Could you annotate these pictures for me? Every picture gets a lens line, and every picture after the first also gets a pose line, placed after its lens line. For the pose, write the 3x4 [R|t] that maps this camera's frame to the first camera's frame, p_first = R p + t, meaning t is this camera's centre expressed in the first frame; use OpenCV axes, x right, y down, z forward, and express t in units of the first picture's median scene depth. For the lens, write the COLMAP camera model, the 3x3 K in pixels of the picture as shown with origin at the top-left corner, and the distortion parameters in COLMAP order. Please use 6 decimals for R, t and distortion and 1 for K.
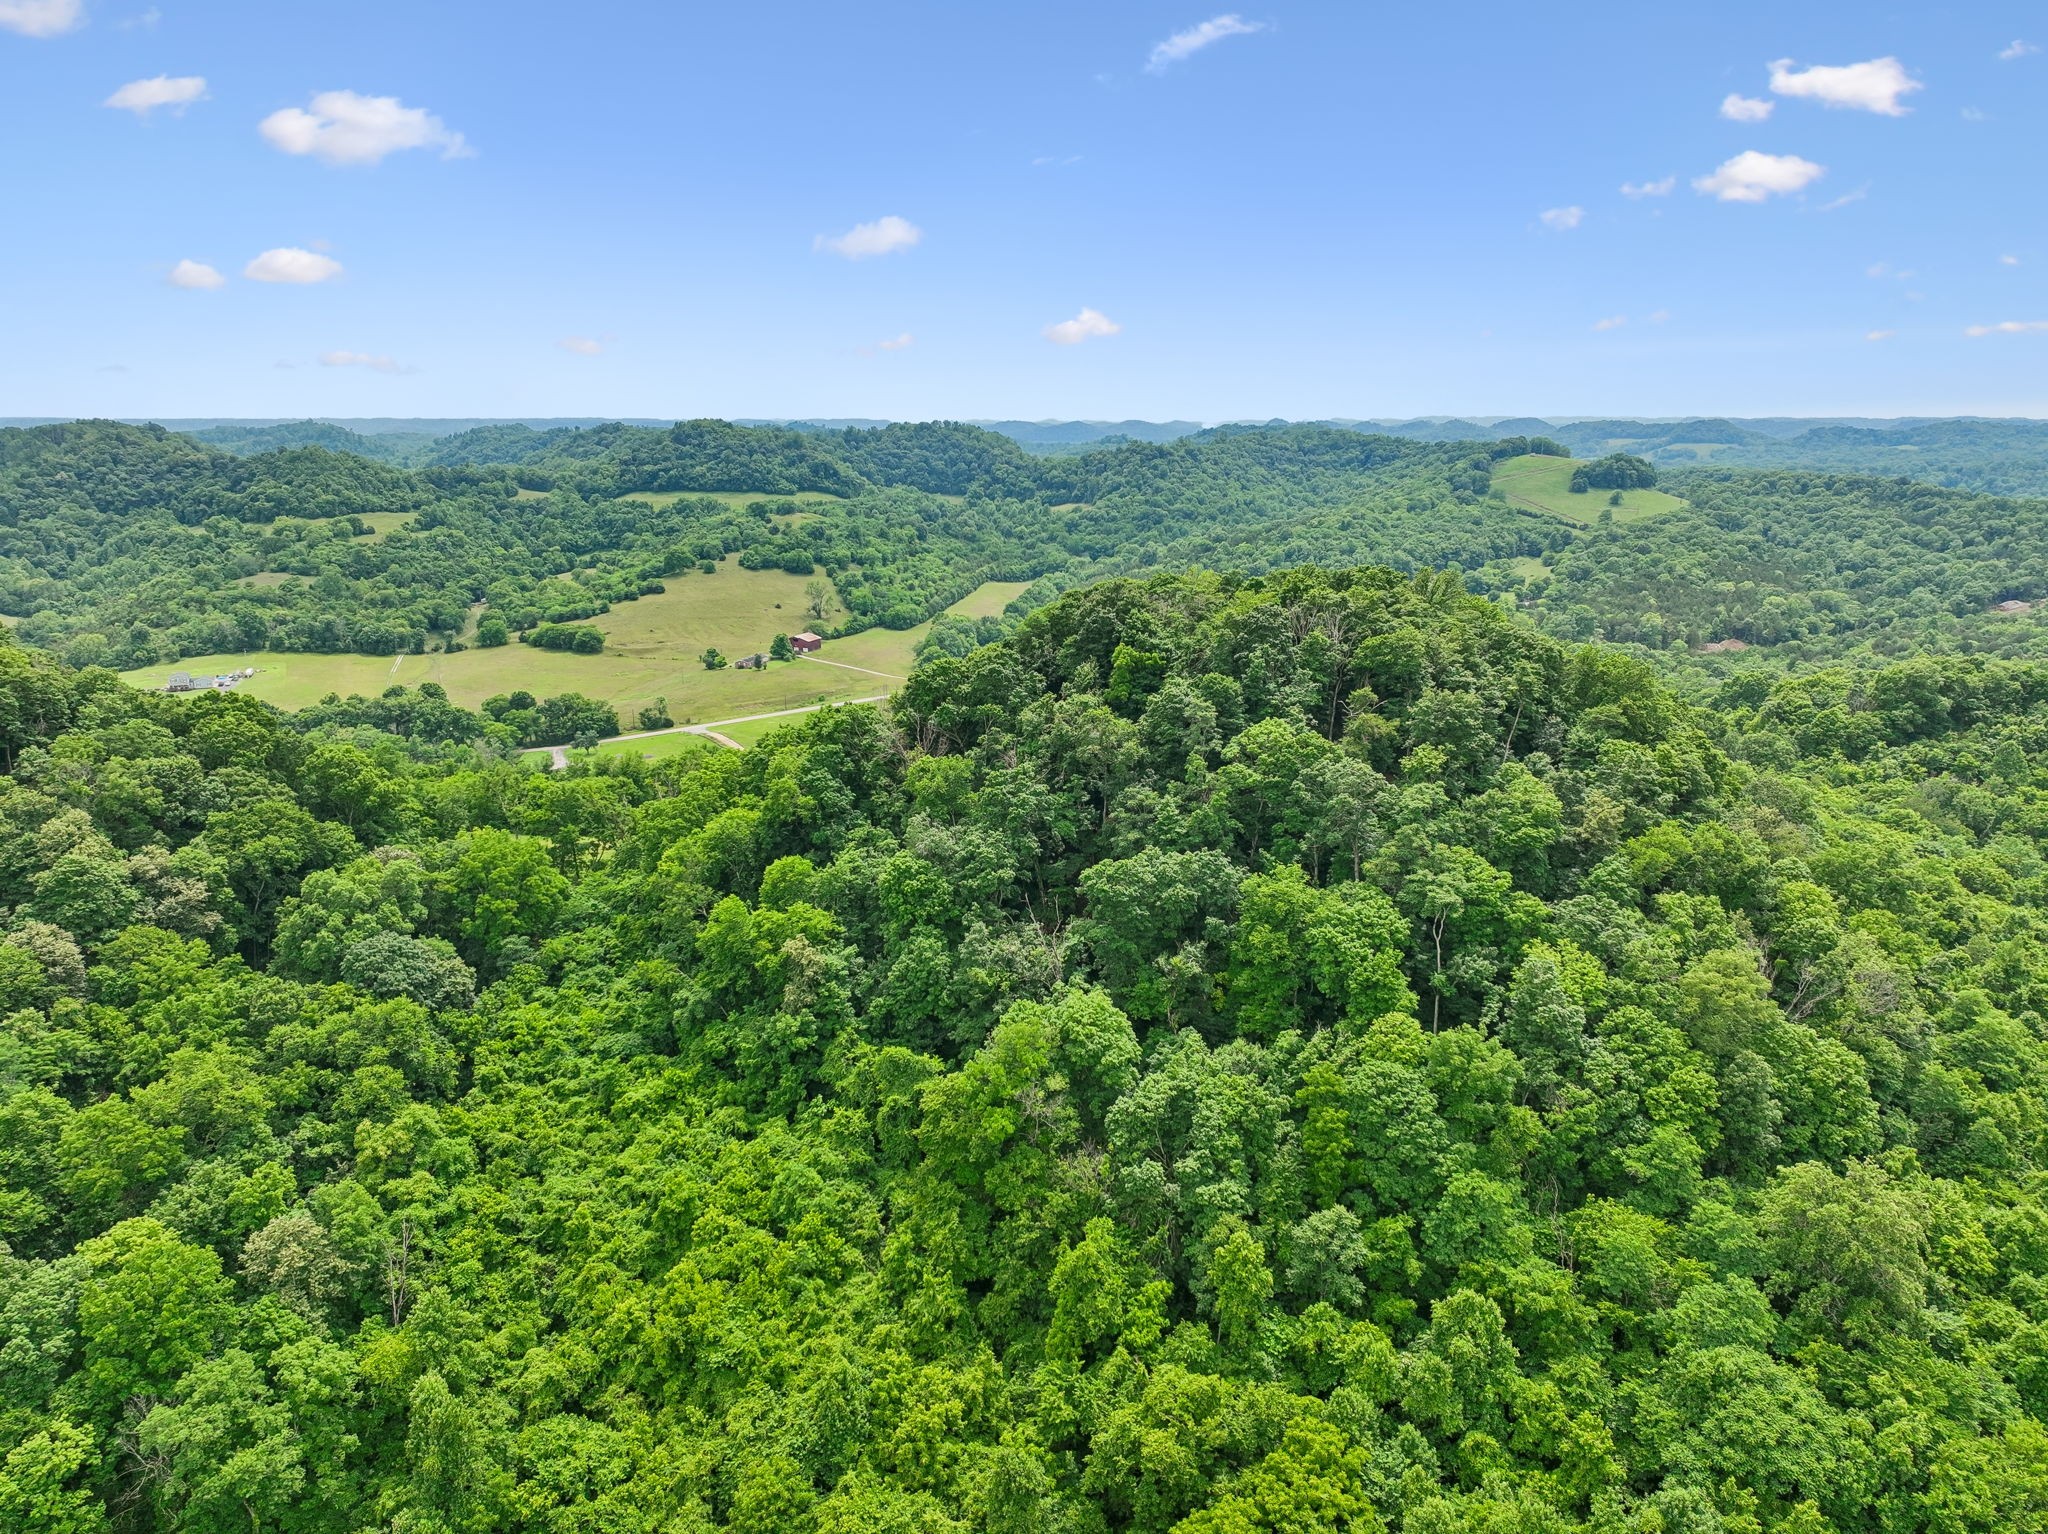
lens RADIAL K [[1444.1, 0, 1026.6], [0, 1444.1, 766.9], [0, 0, 1]] dist [-0.003896, 0.020179]
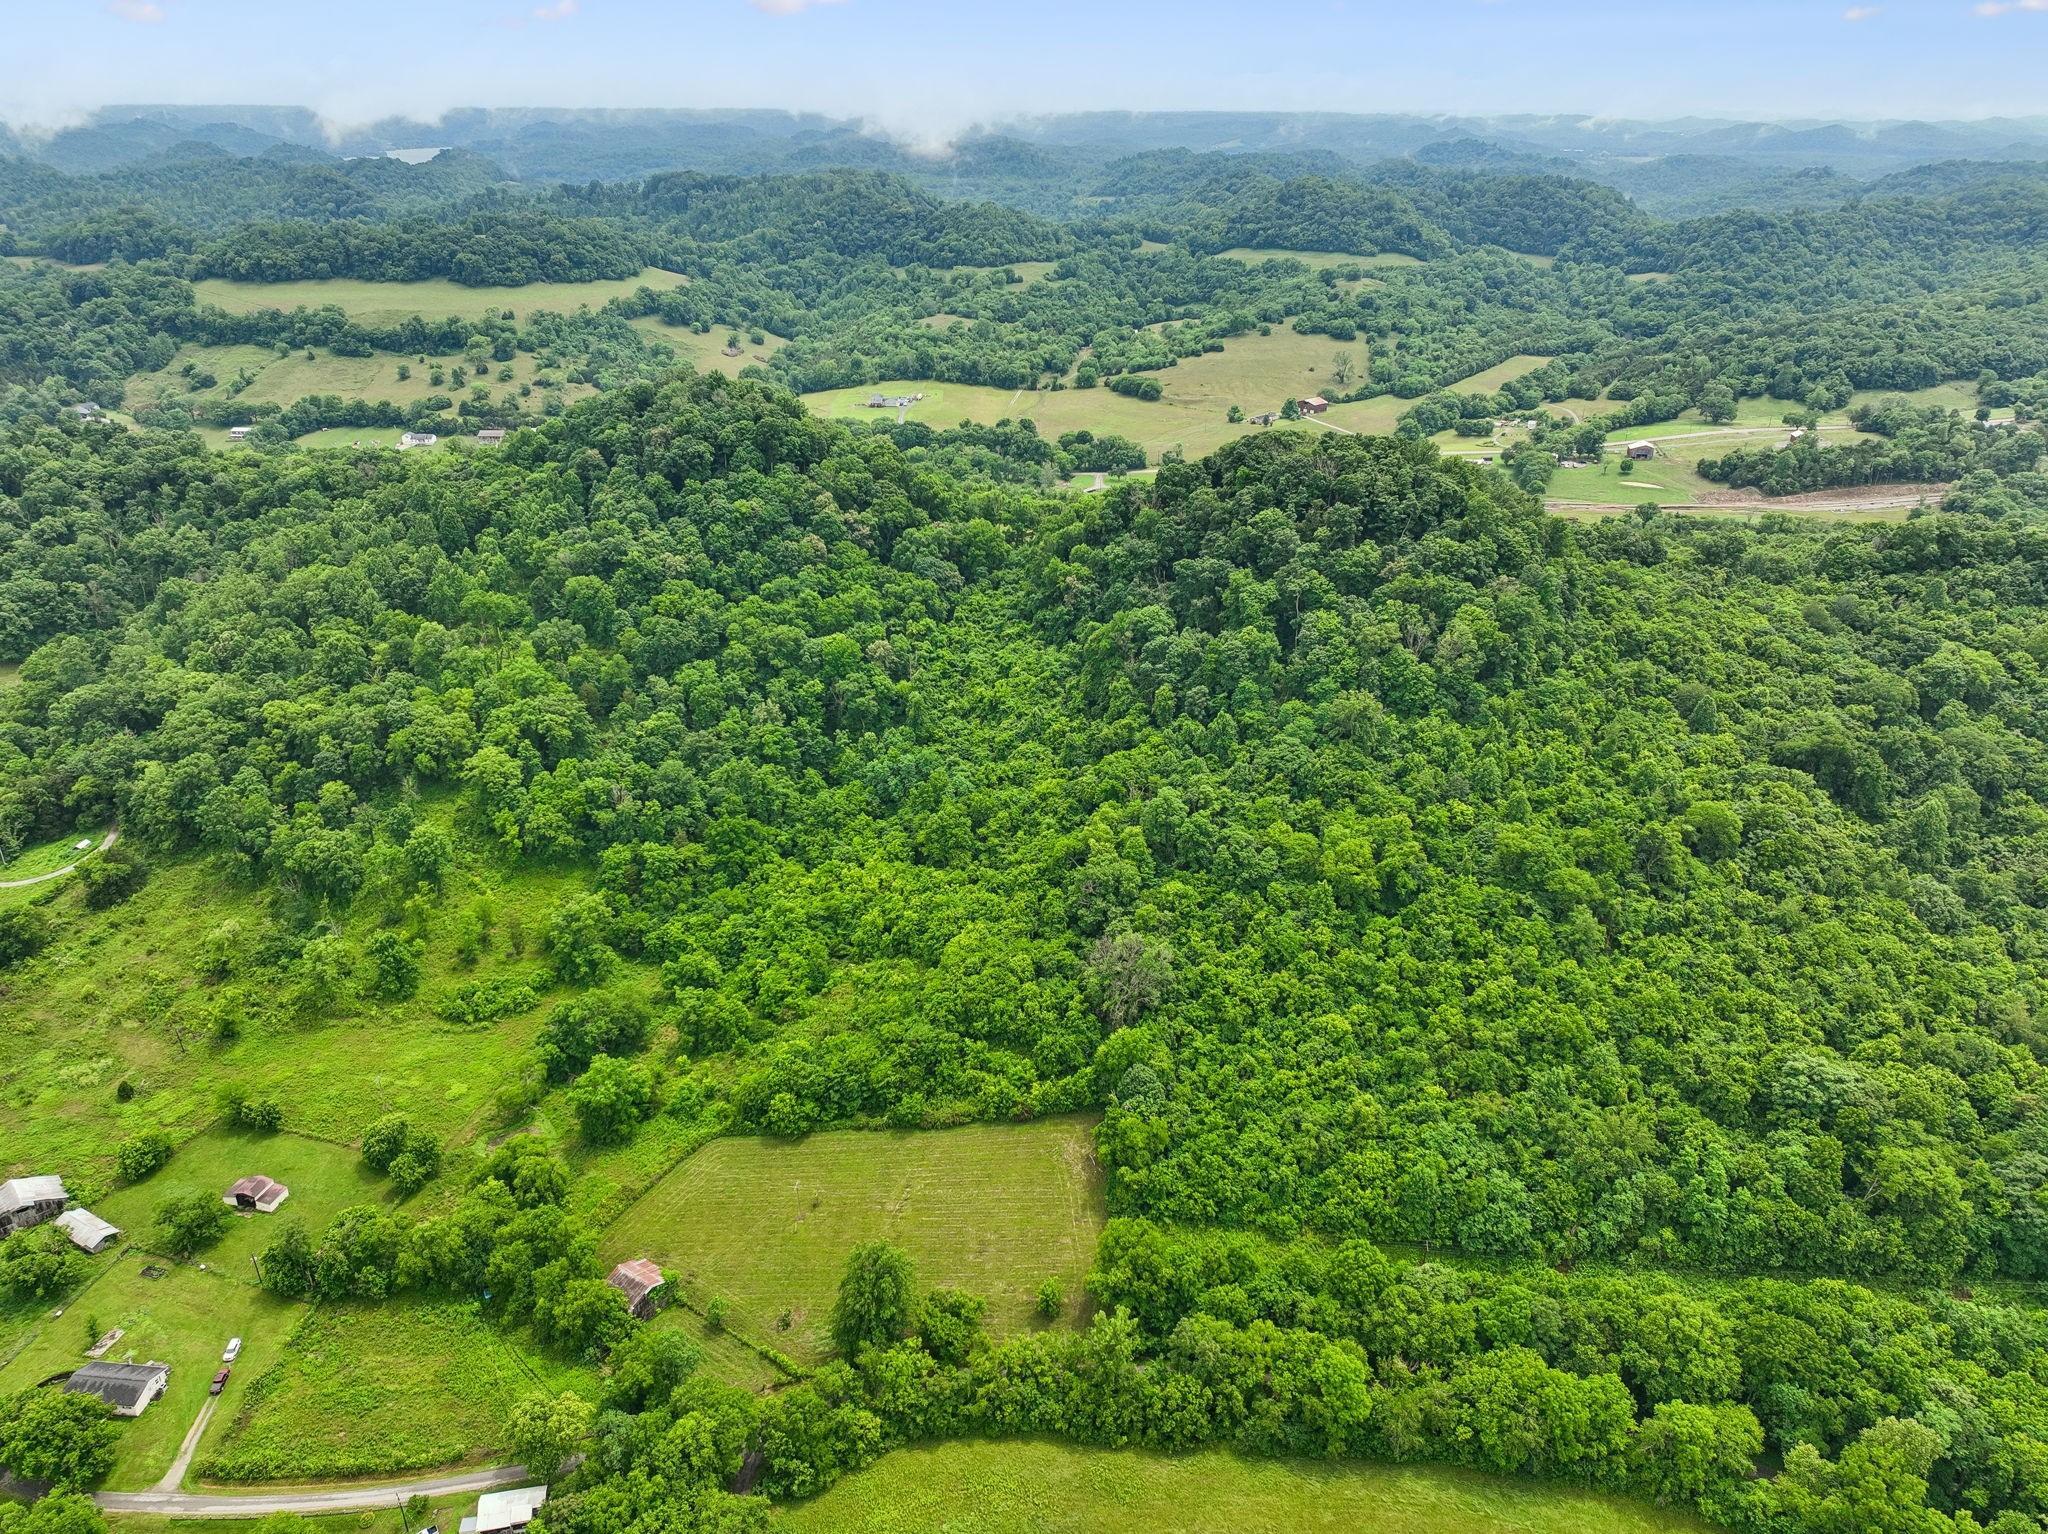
lens RADIAL K [[1495.6, 0, 1026.7], [0, 1495.6, 765.2], [0, 0, 1]] dist [-0.001416, 0.016134]
pose [[0.902603, 0.178125, -0.391893, 0.455133], [-0.105534, 0.974155, 0.199711, -0.038348], [0.417338, -0.138902, 0.898073, -0.754082]]
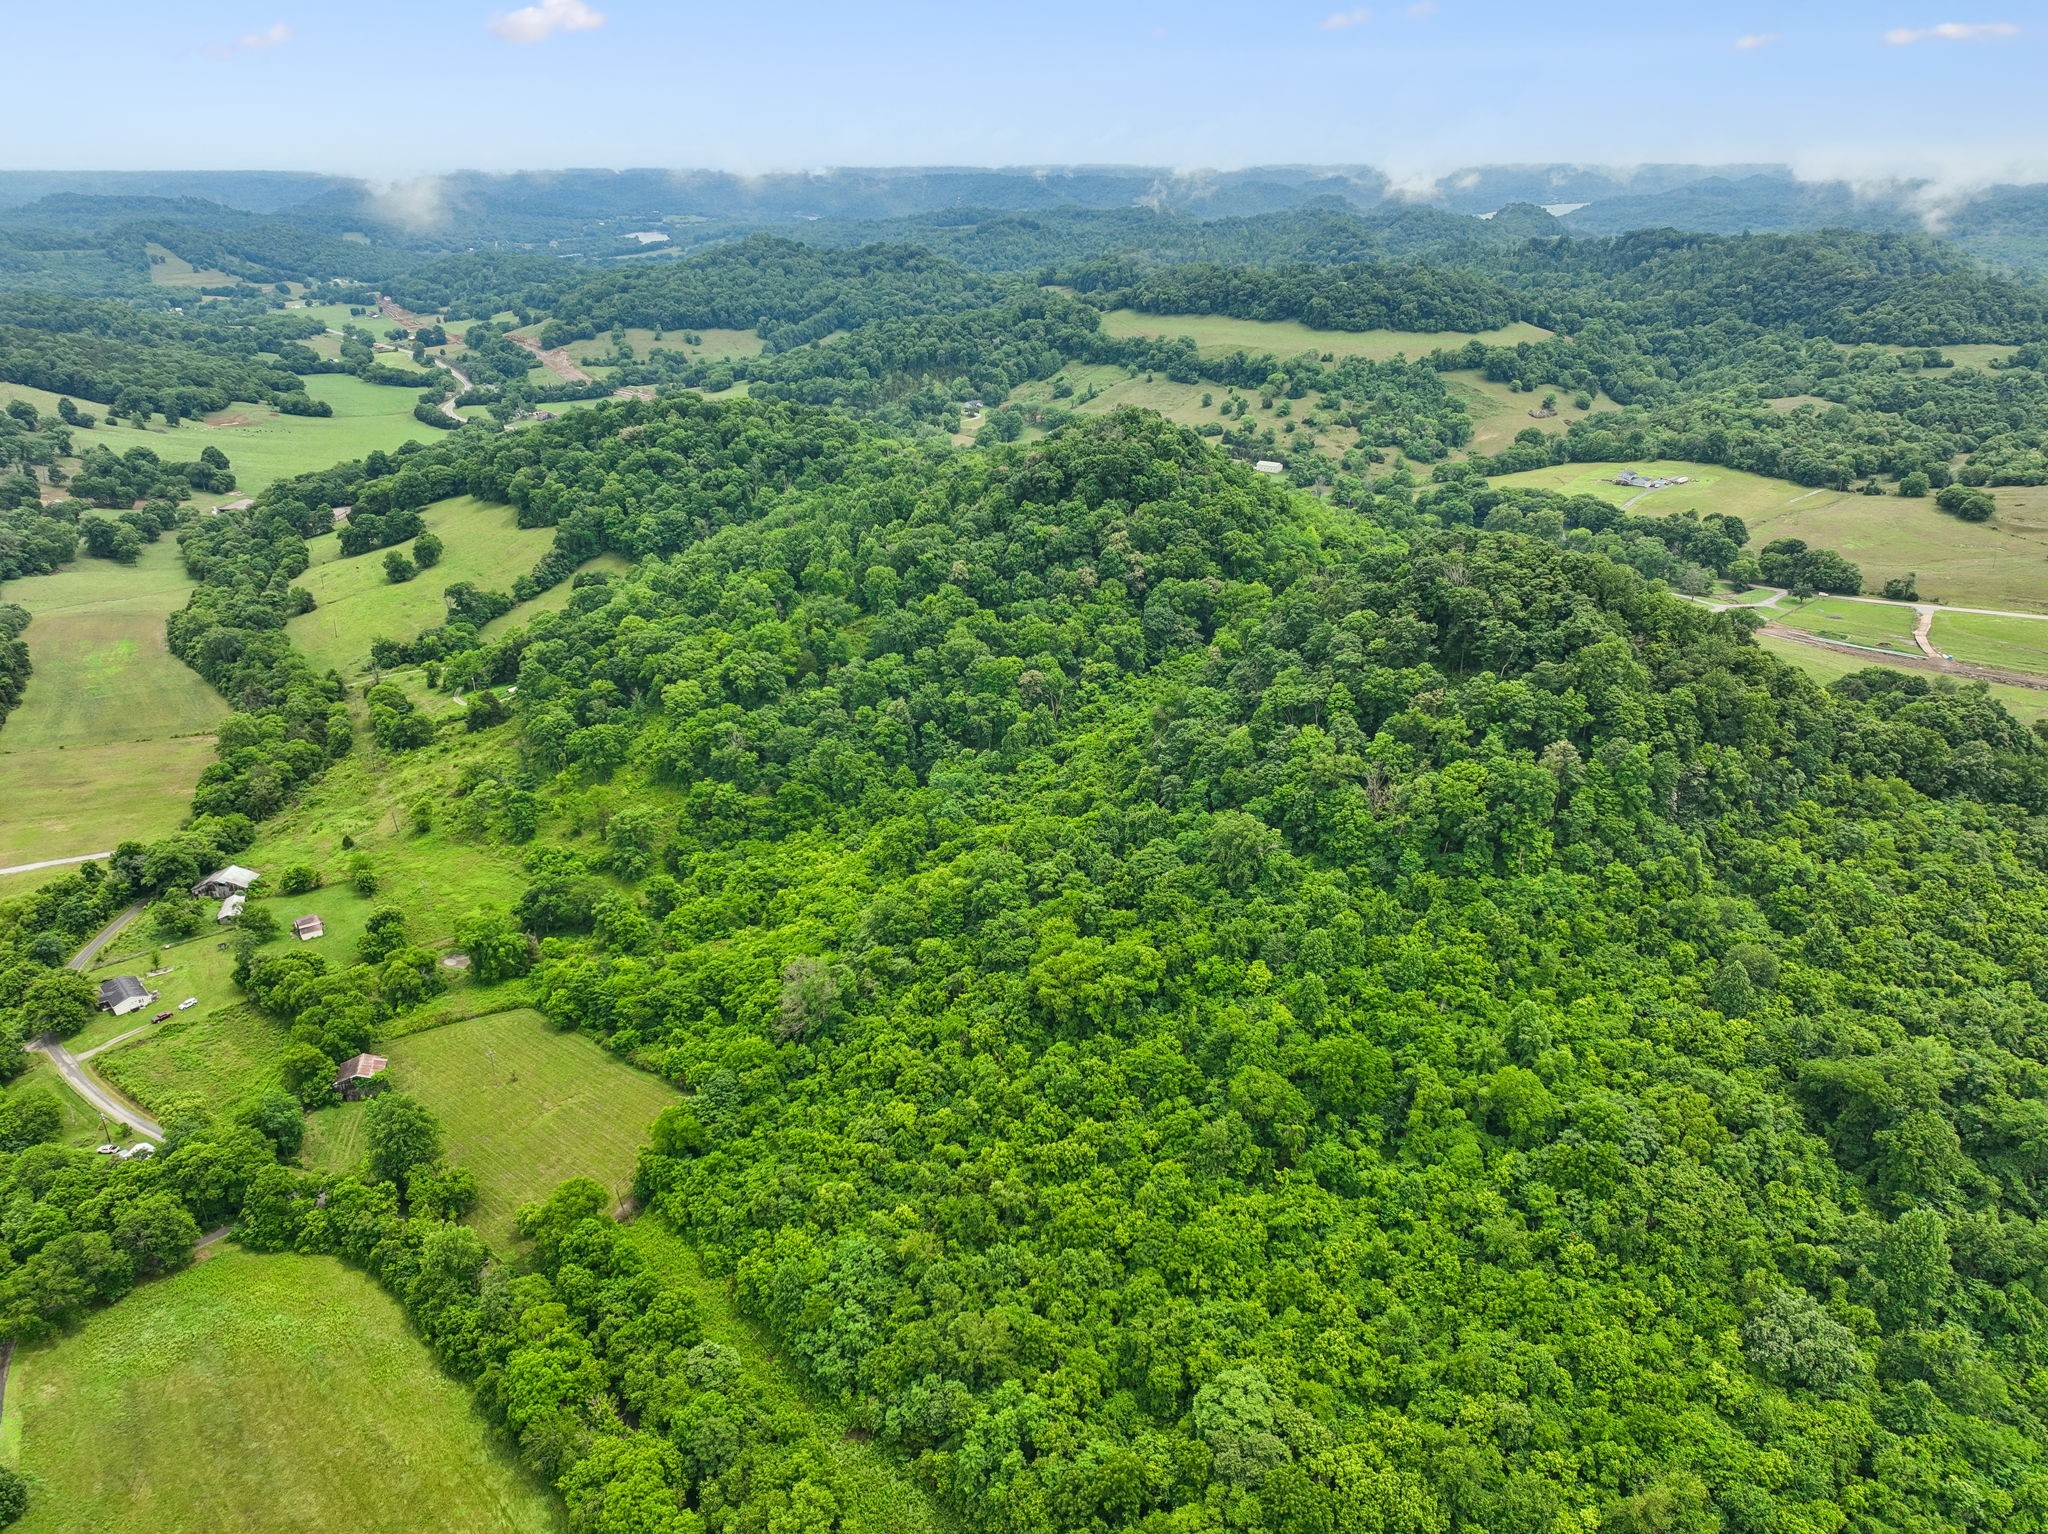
lens RADIAL K [[1499.9, 0, 1025.0], [0, 1499.9, 769.5], [0, 0, 1]] dist [-0.000585, 0.013456]
pose [[0.392203, 0.347213, -0.851833, 1.018209], [-0.214258, 0.935040, 0.282479, -0.174003], [0.894579, 0.071723, 0.441118, -0.185058]]
